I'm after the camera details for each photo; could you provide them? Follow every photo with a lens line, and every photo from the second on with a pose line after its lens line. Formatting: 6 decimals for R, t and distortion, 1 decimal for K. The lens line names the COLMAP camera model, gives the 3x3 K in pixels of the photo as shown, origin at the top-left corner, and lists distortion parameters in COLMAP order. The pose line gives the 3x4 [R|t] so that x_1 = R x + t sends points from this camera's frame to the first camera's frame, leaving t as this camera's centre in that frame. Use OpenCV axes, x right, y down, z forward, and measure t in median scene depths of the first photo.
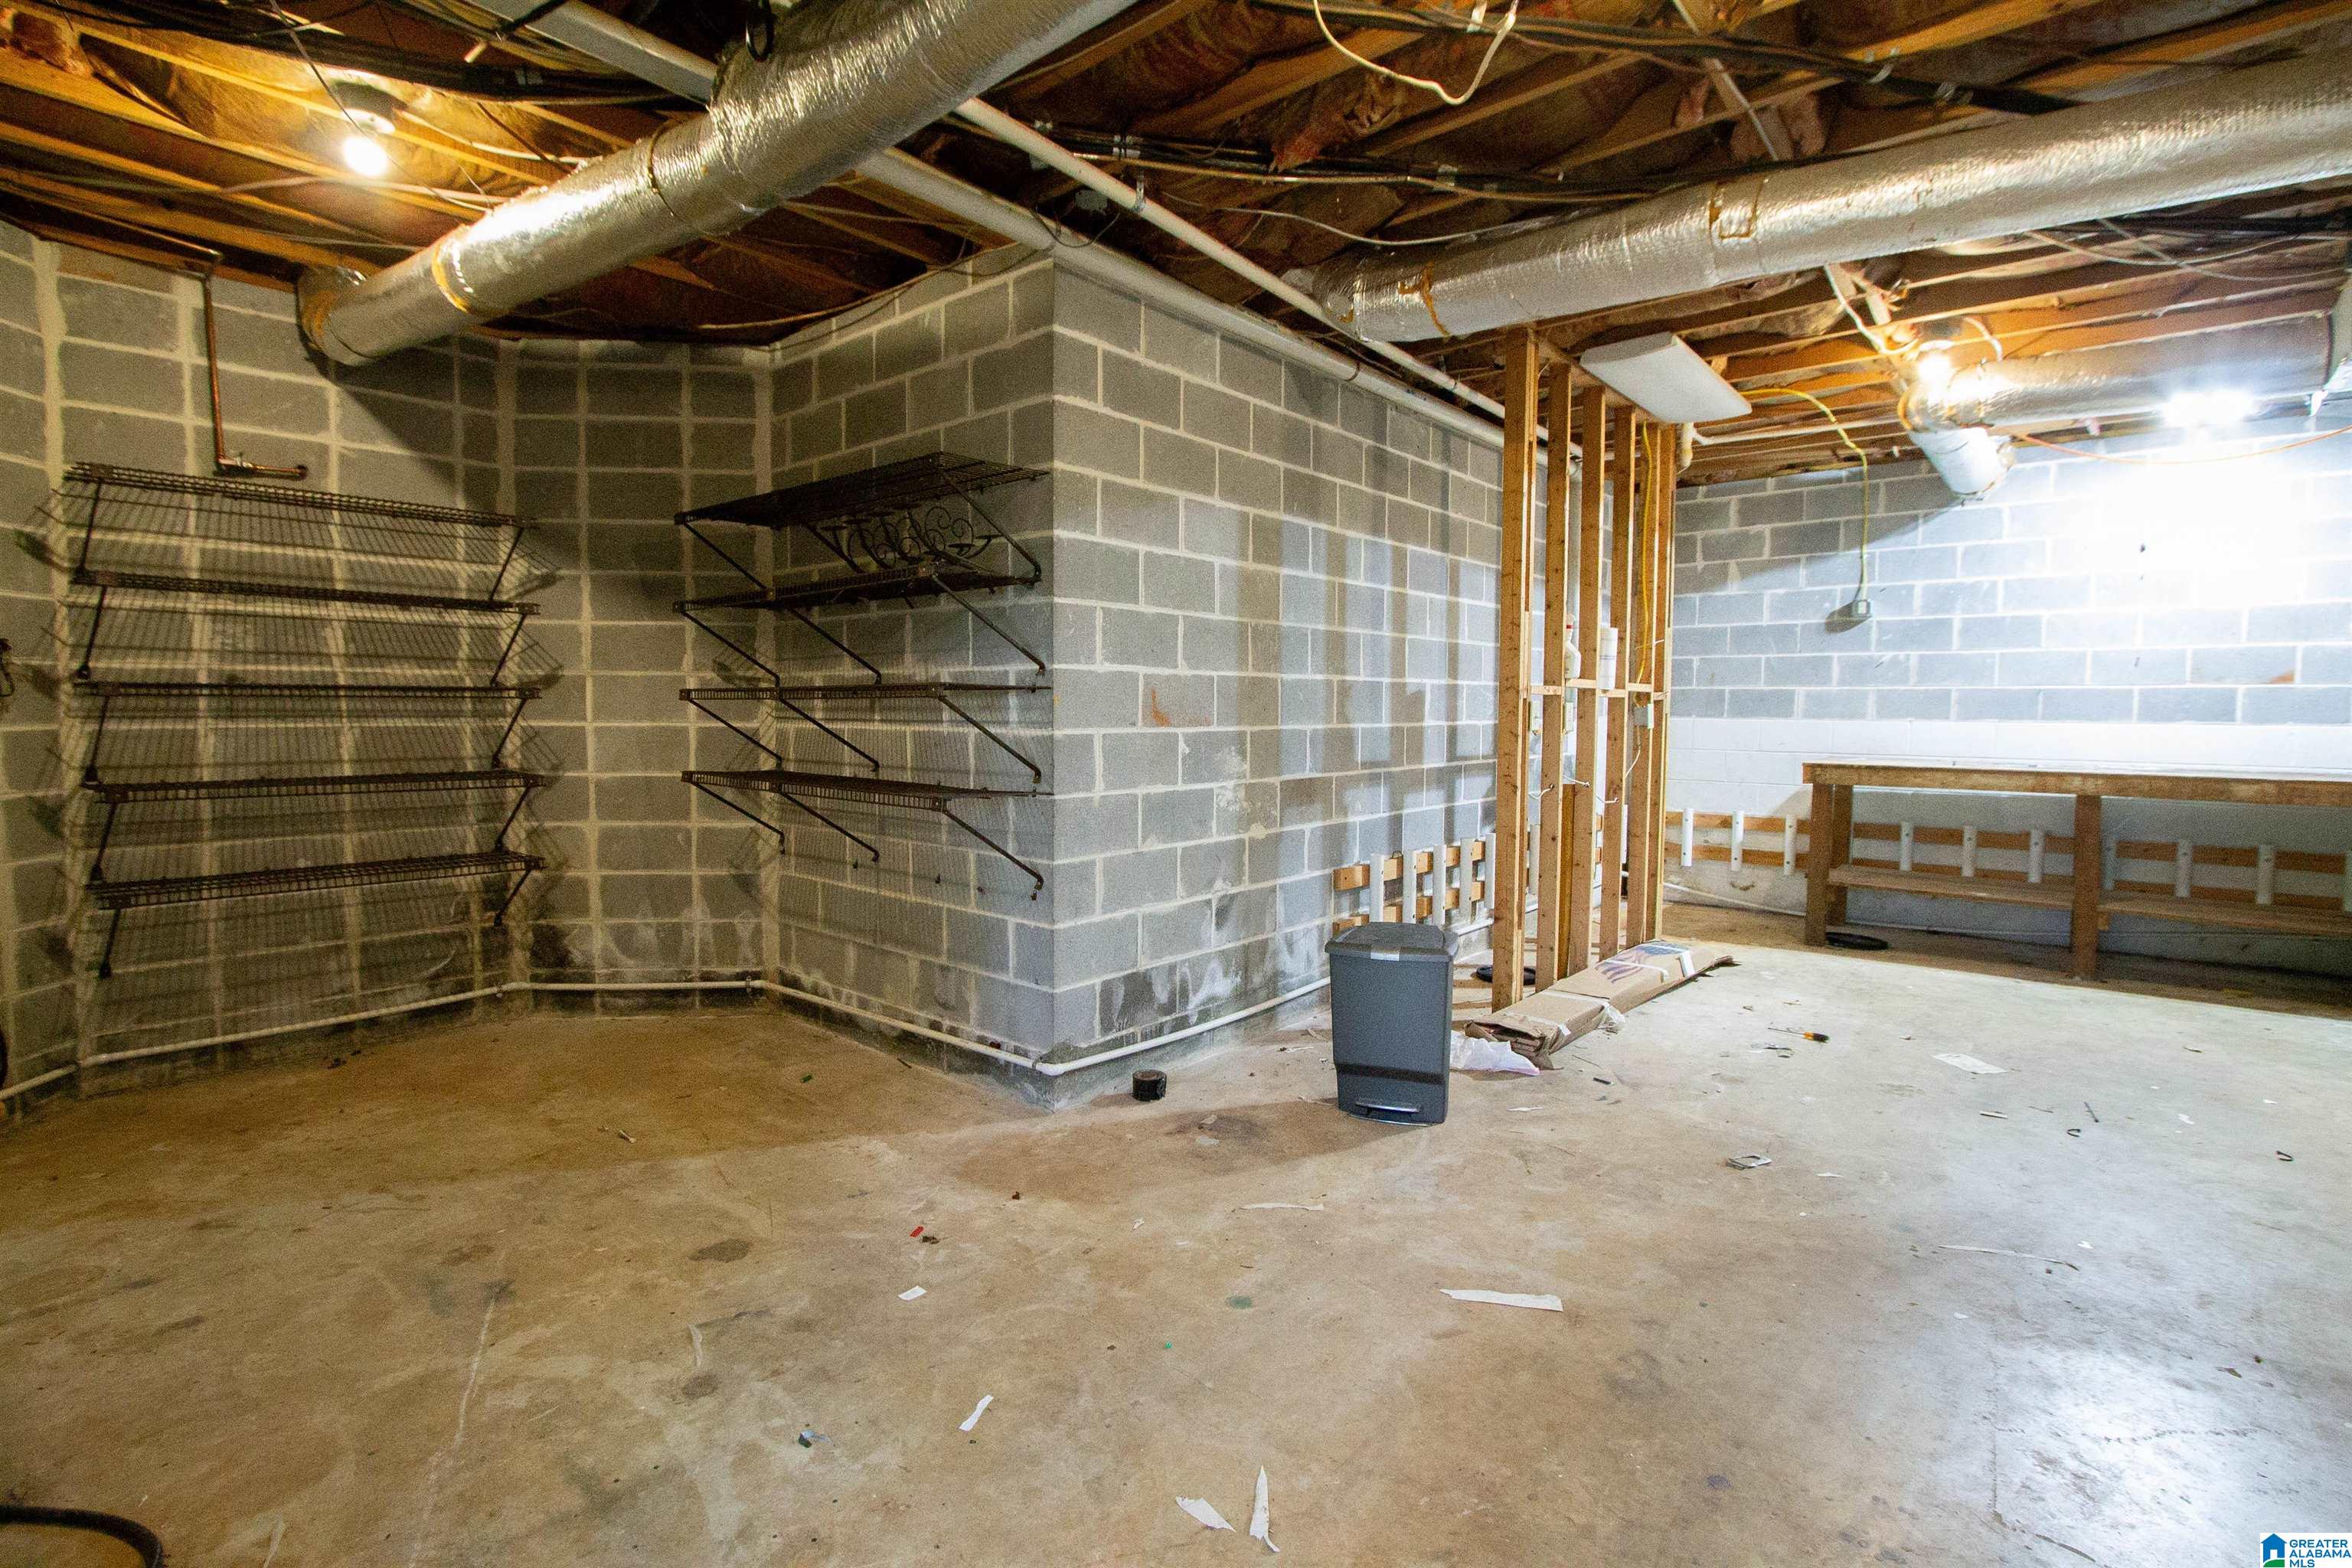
lens RADIAL K [[1100.1, 0, 1166.9], [0, 1100.1, 774.9], [0, 0, 1]] dist [-0.023338, 0.006663]
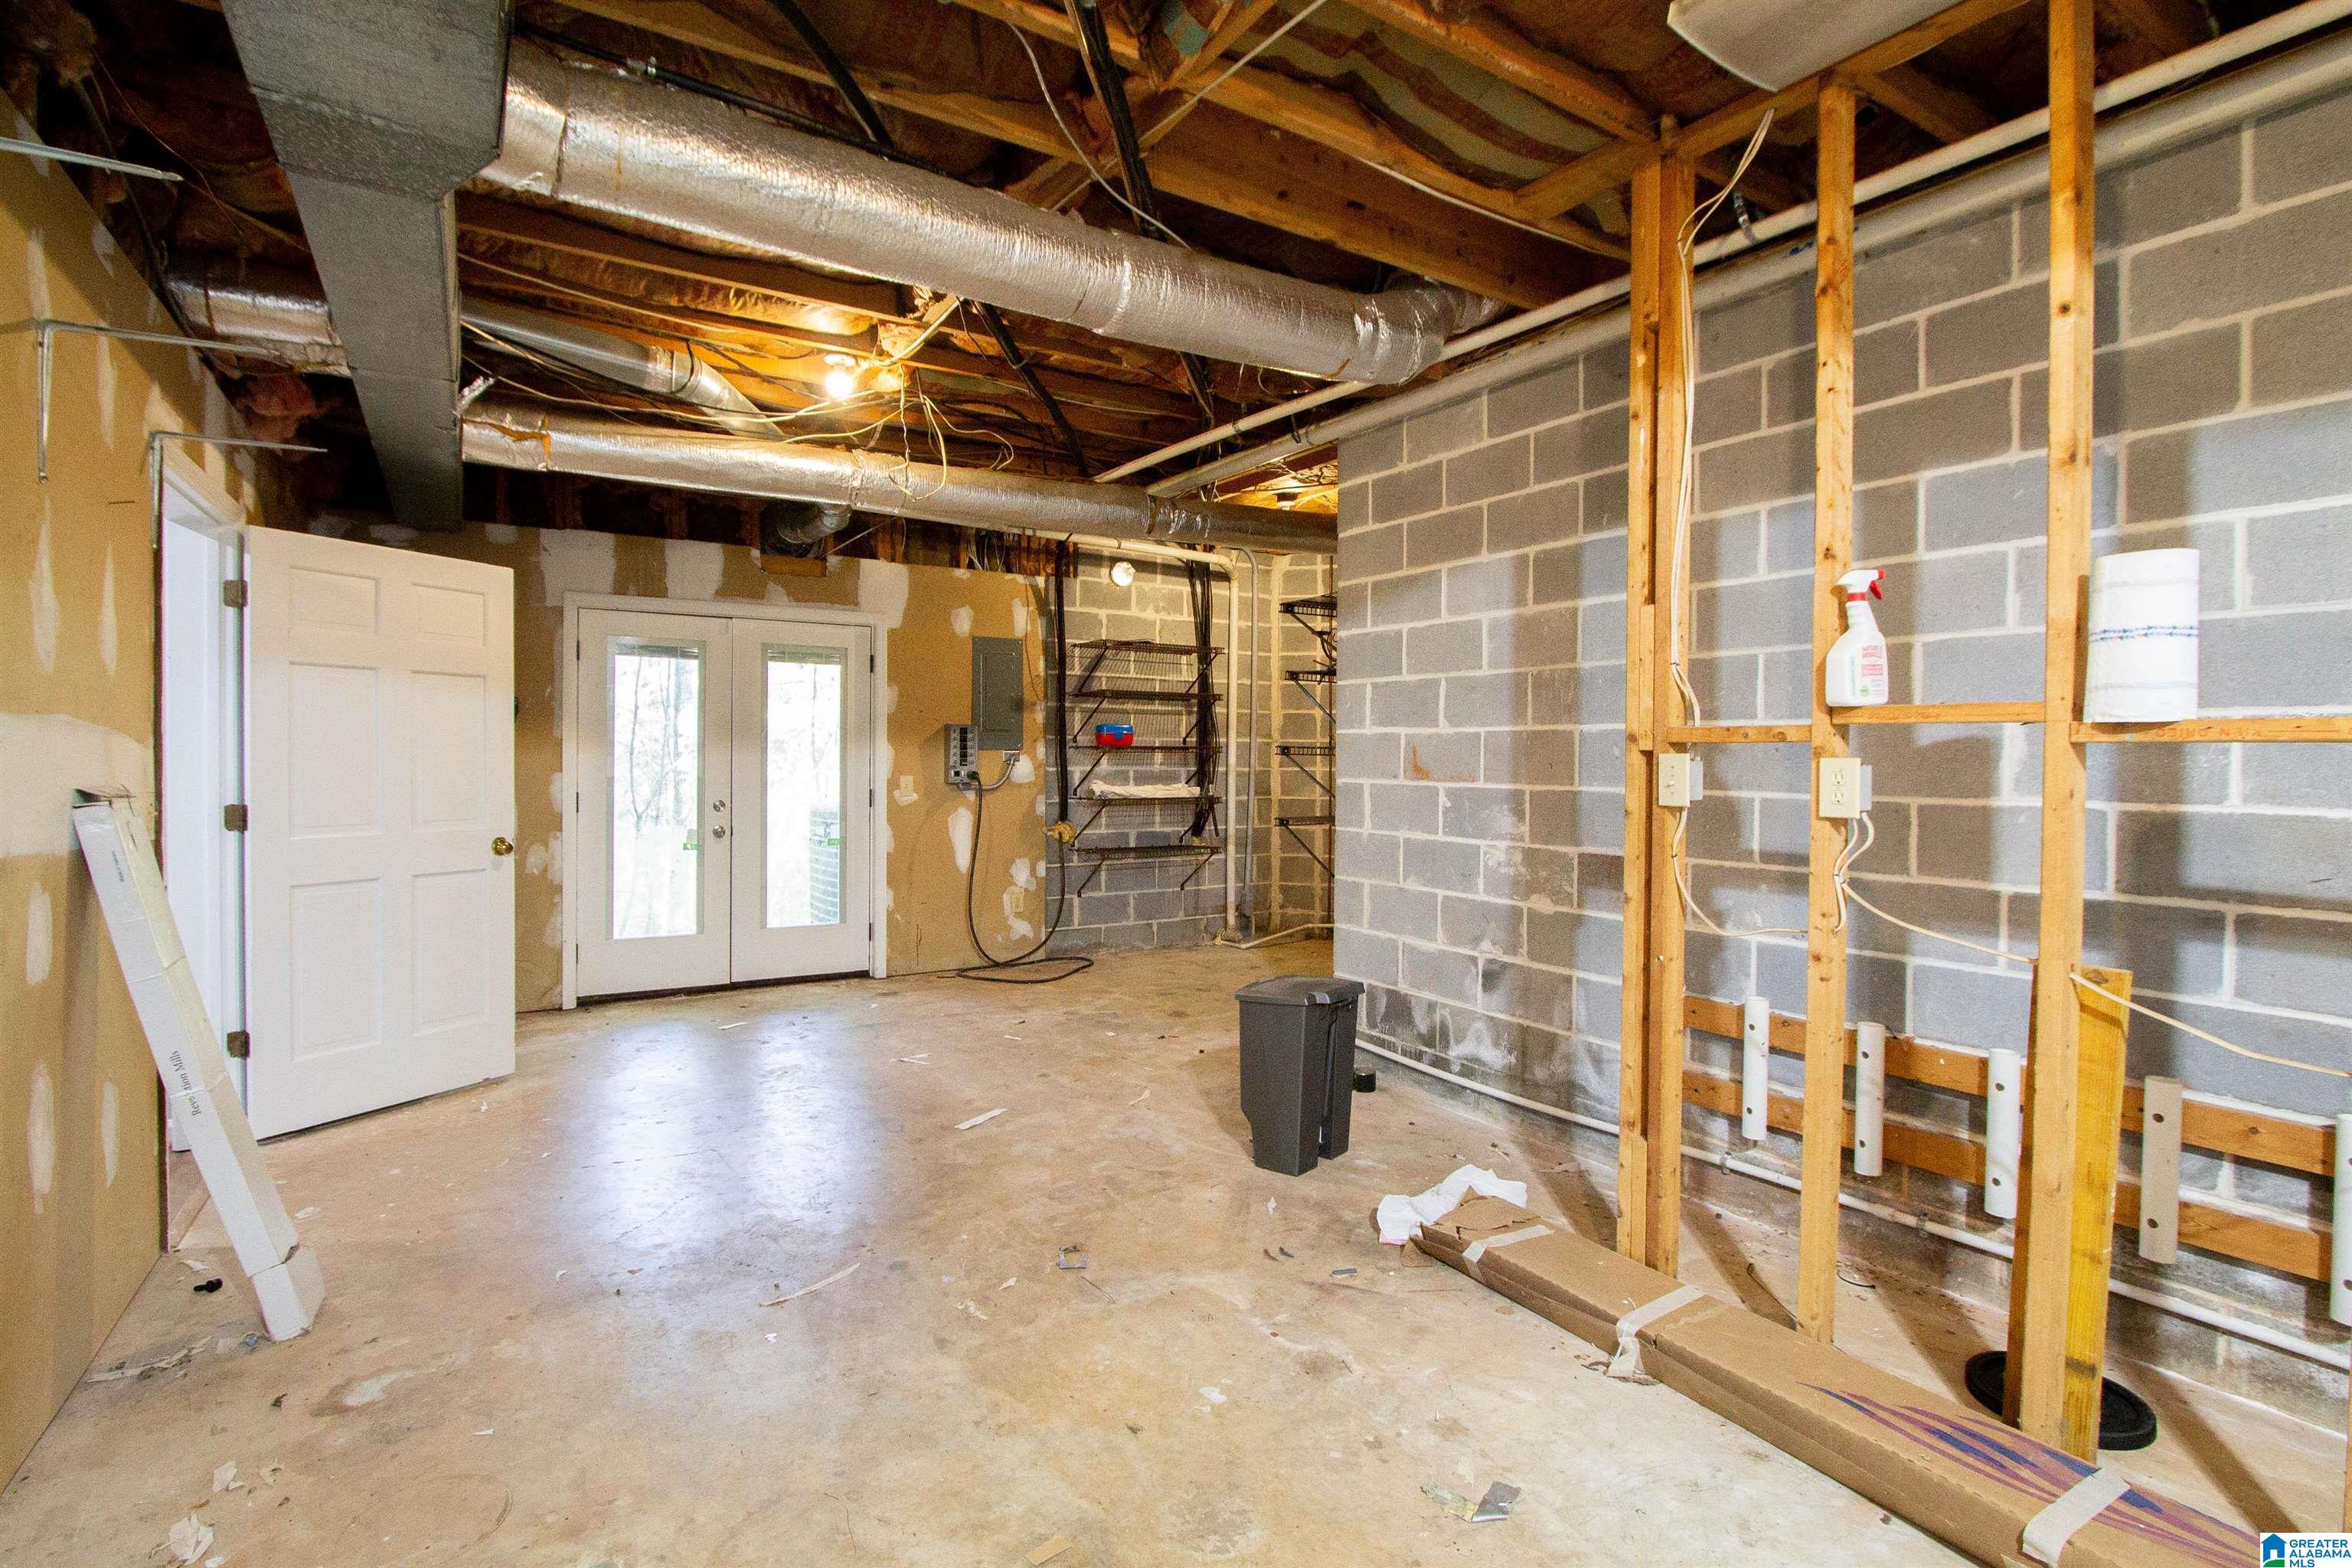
lens RADIAL K [[1100.1, 0, 1166.9], [0, 1100.1, 774.9], [0, 0, 1]] dist [-0.023338, 0.006663]
pose [[-0.292330, 0.013364, -0.956224, 1.108735], [-0.065612, 0.997266, 0.033996, -0.068686], [0.954064, 0.072677, -0.290654, 1.052979]]
